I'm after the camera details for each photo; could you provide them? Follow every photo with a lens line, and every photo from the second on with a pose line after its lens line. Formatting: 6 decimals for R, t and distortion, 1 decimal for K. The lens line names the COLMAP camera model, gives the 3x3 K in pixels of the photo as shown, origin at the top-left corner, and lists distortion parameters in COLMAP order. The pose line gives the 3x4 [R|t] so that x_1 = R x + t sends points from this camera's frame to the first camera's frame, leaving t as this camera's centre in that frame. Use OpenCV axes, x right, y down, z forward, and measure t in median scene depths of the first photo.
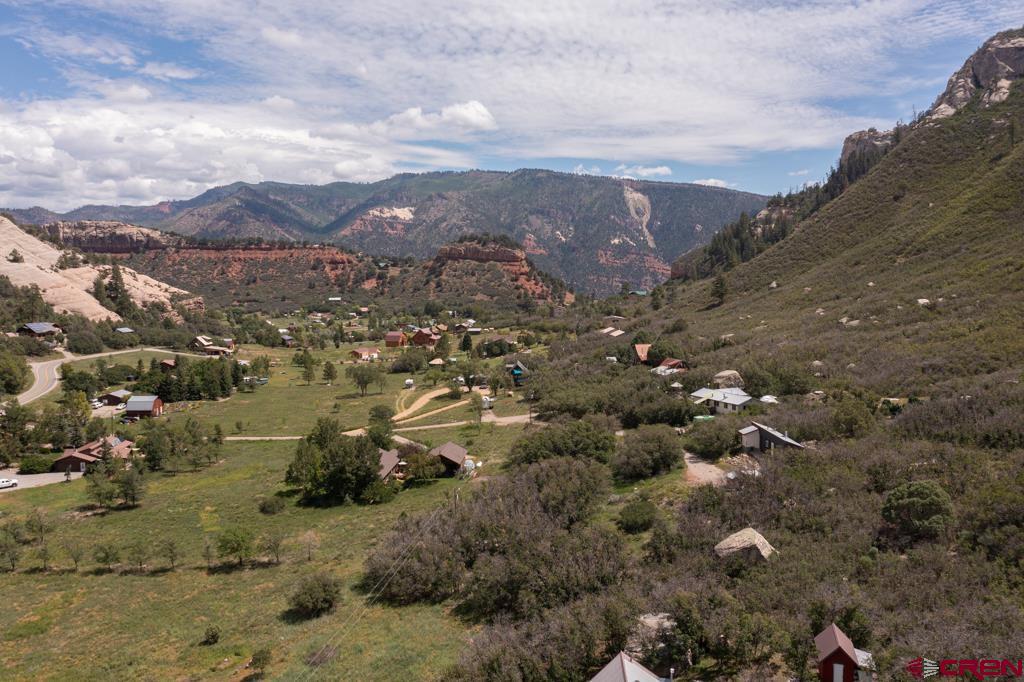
lens RADIAL K [[825.4, 0, 512.9], [0, 825.4, 340.7], [0, 0, 1]] dist [0.001066, 0.002114]
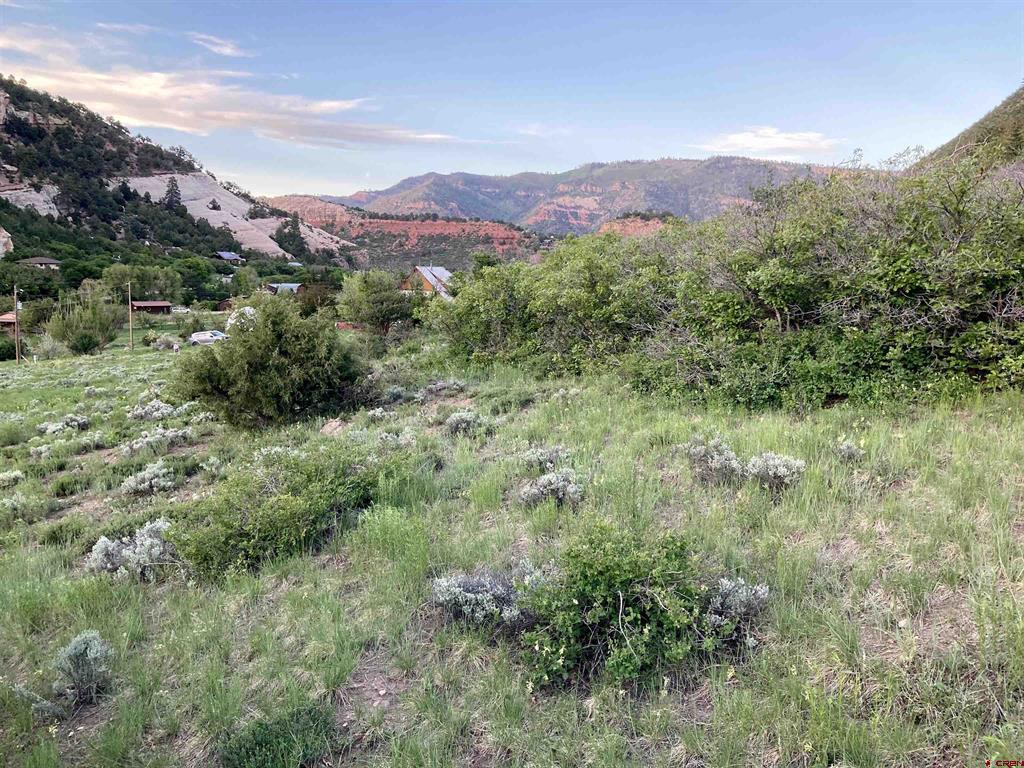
lens RADIAL K [[832.3, 0, 518.9], [0, 832.3, 384.1], [0, 0, 1]] dist [0.027876, -0.022325]
pose [[0.977105, 0.046241, -0.207670, 0.079280], [-0.033967, 0.997480, 0.062282, 0.059360], [0.210027, -0.053802, 0.976214, -0.086326]]
